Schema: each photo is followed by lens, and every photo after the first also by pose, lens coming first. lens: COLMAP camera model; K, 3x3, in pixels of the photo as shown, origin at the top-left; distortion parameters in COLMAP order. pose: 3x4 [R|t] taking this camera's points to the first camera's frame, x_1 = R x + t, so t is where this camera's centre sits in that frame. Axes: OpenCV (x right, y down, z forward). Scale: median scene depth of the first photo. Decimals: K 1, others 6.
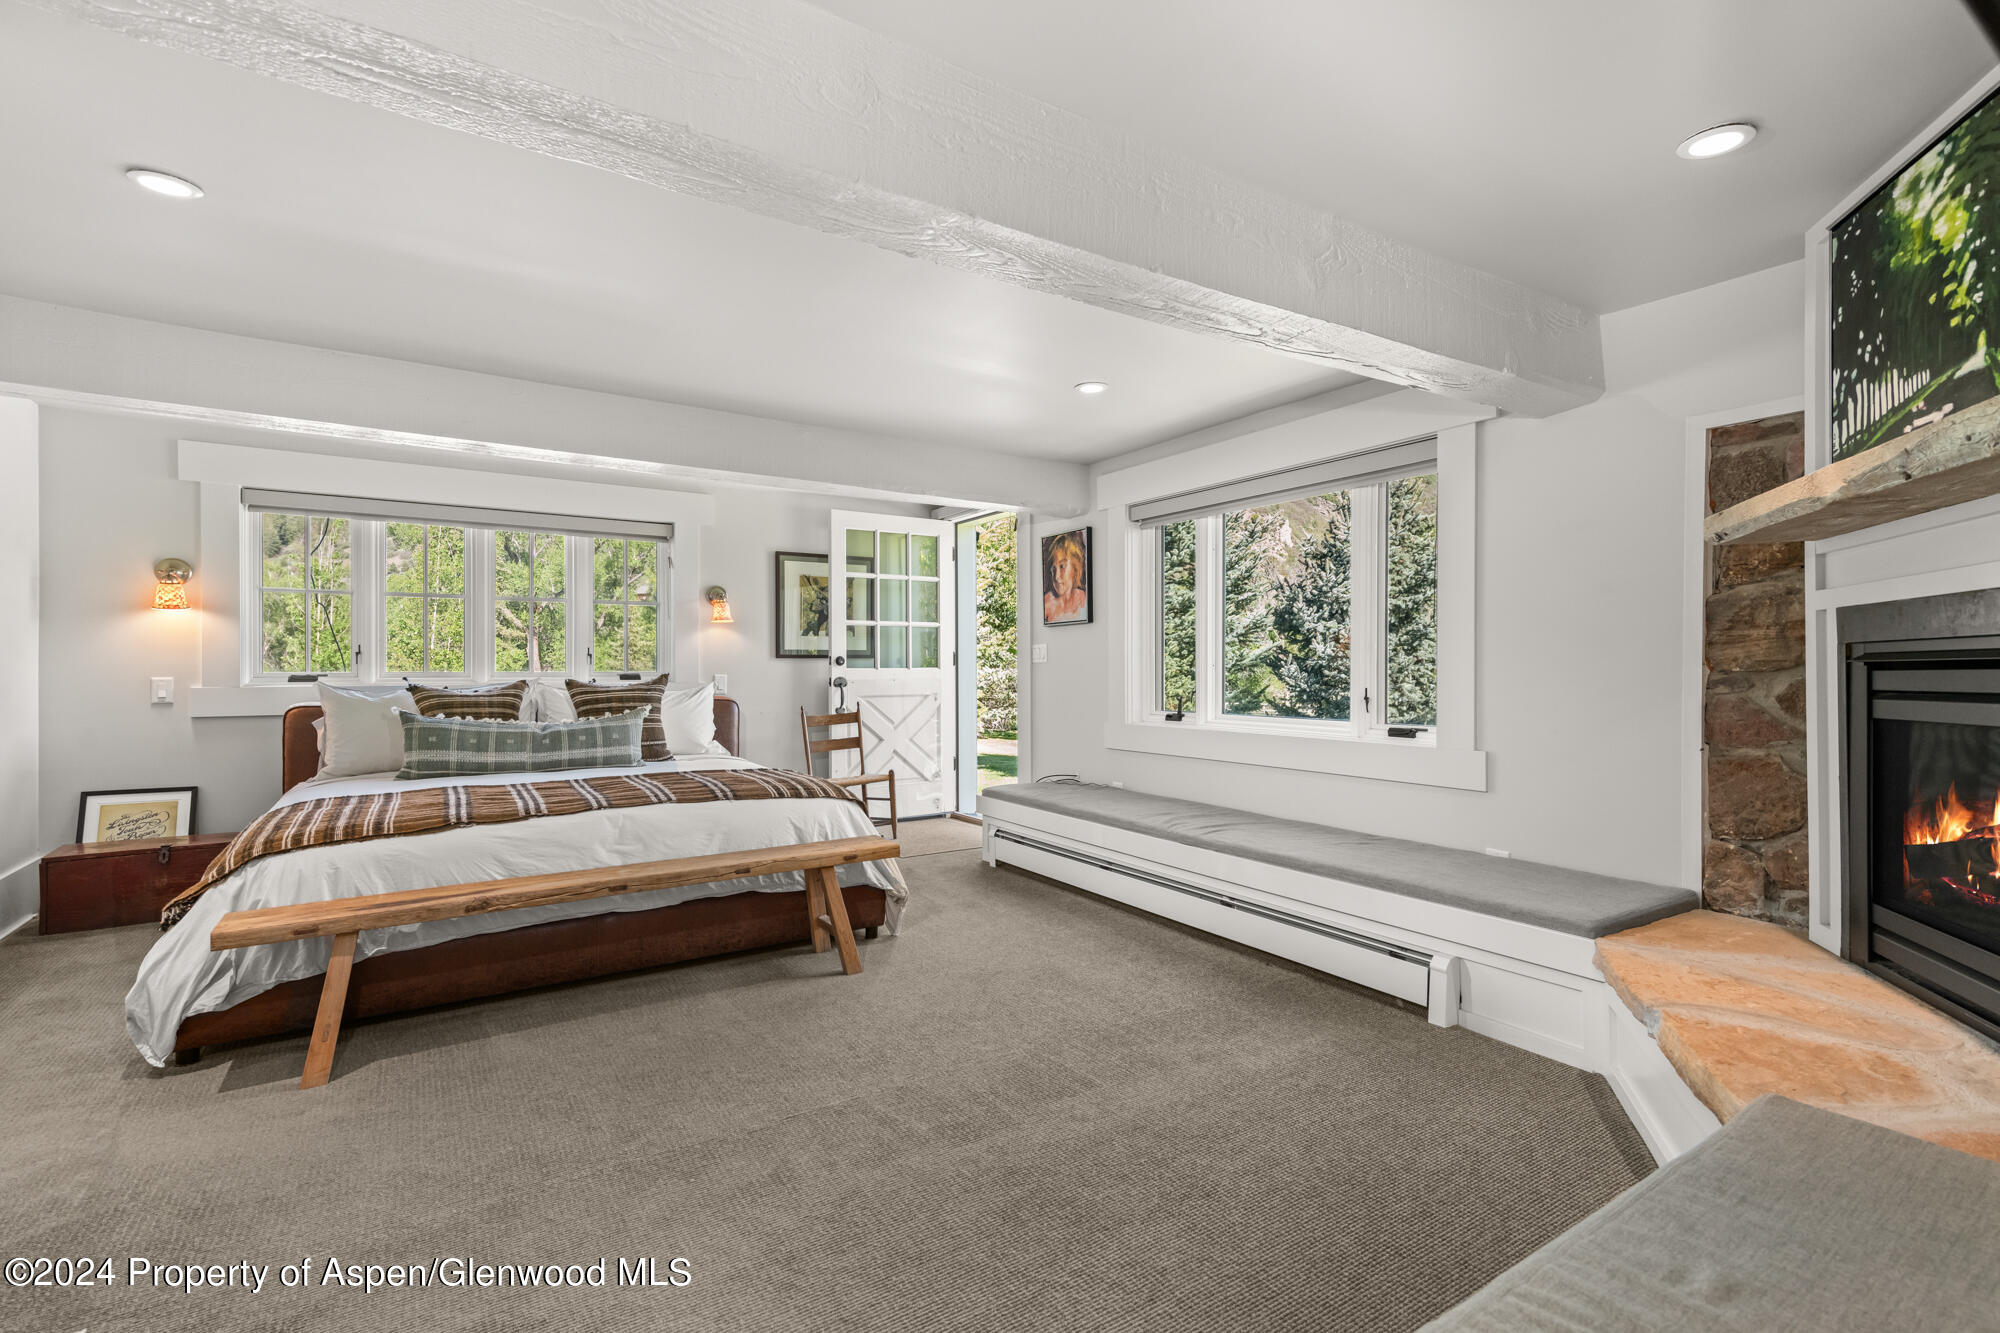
lens RADIAL K [[918.9, 0, 1000.0], [0, 918.9, 666.5], [0, 0, 1]] dist [0.015496, 0.000081]
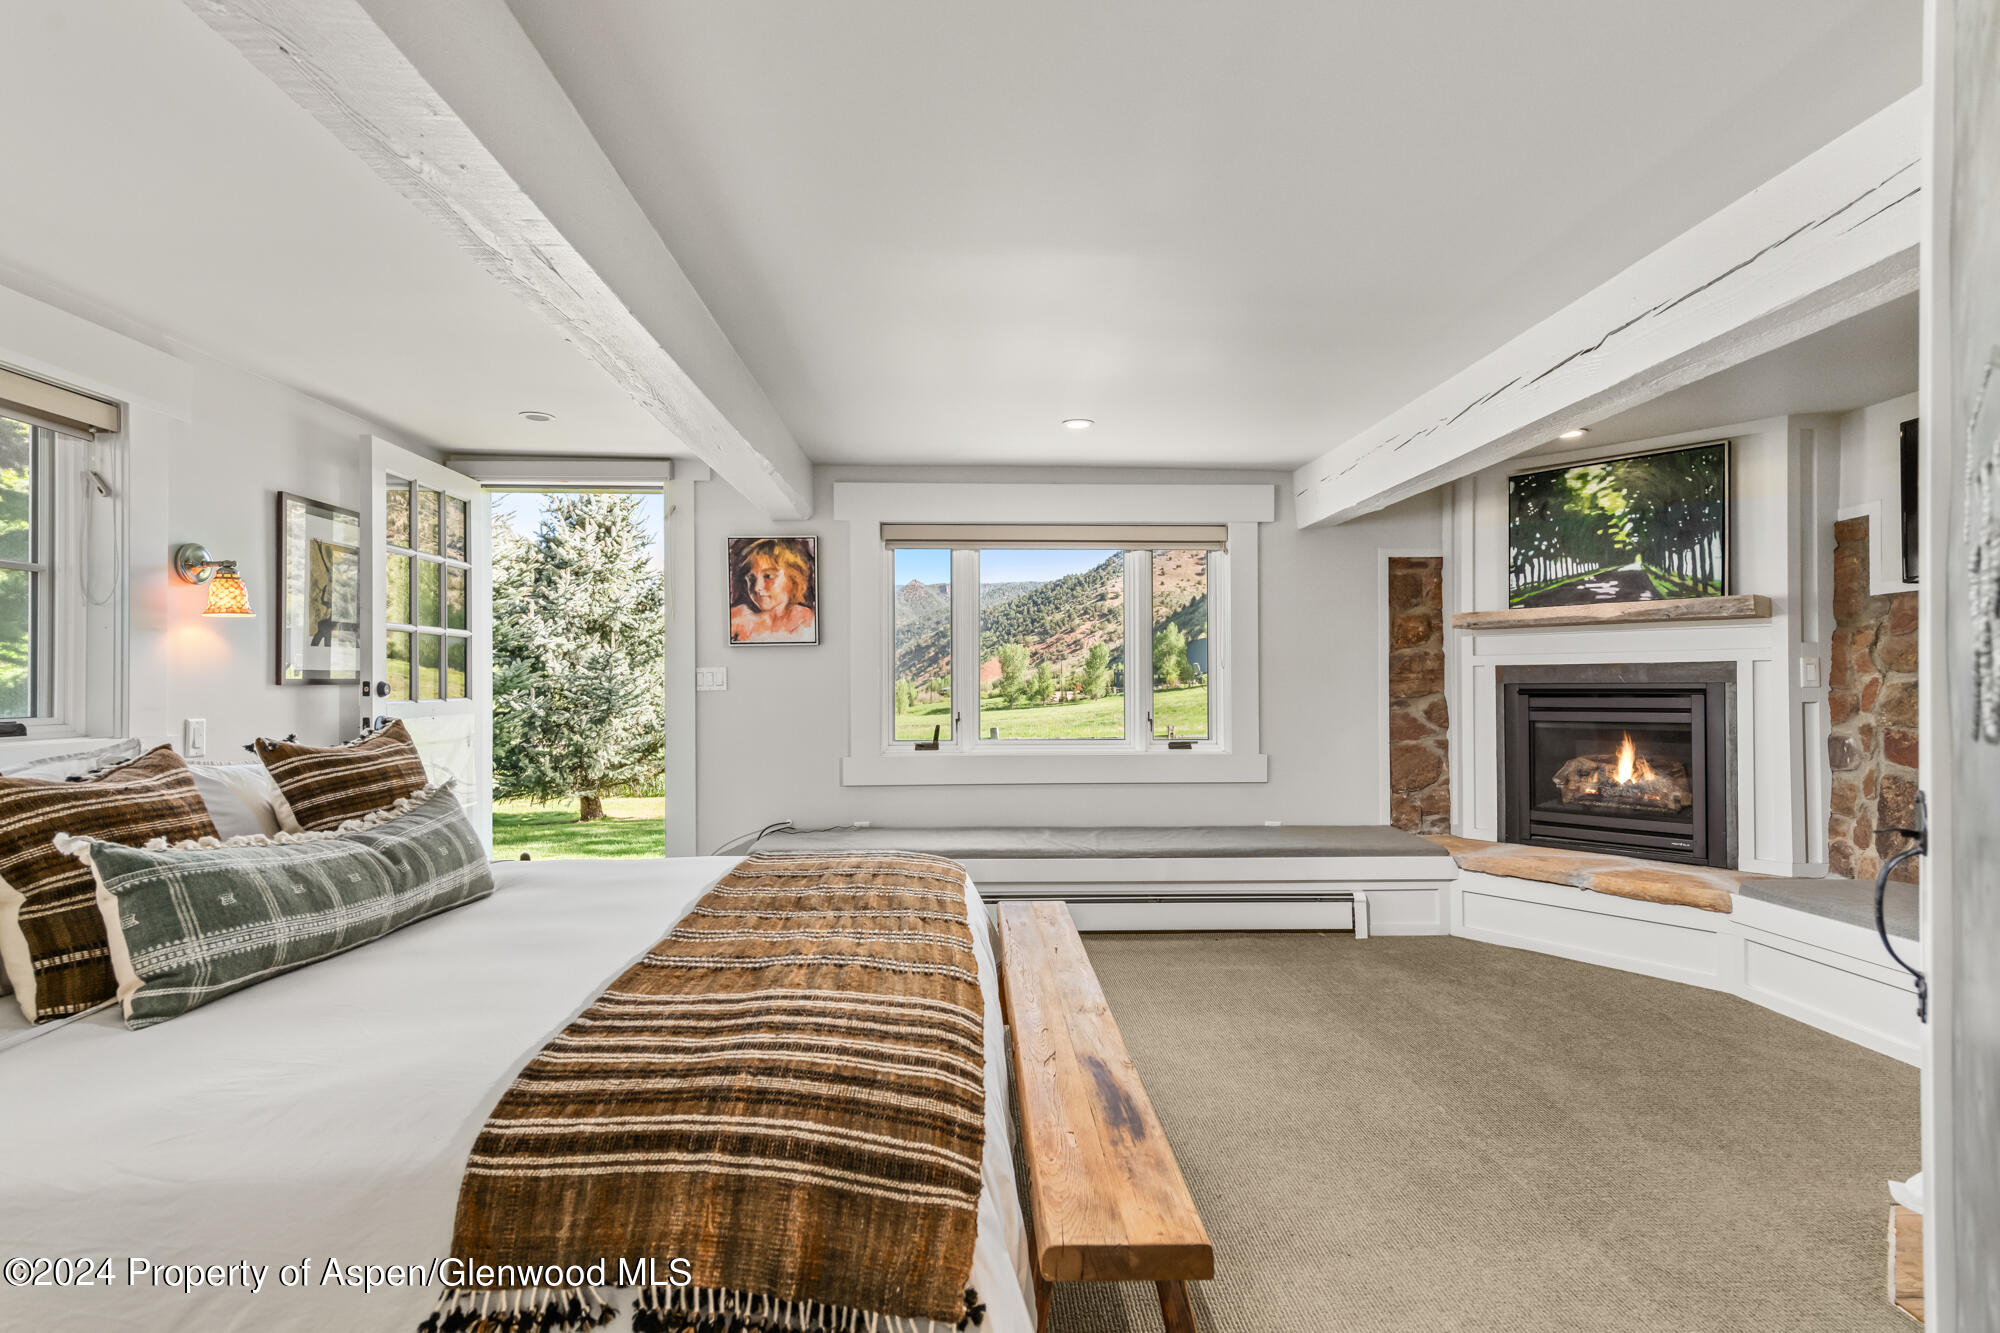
lens RADIAL K [[999.9, 0, 1000.0], [0, 999.9, 666.5], [0, 0, 1]] dist [0.042348, -0.000851]
pose [[0.493595, 0.012833, 0.869597, -1.017435], [0.000582, 0.999886, -0.015086, -0.020130], [-0.869692, 0.007952, 0.493531, 0.588587]]
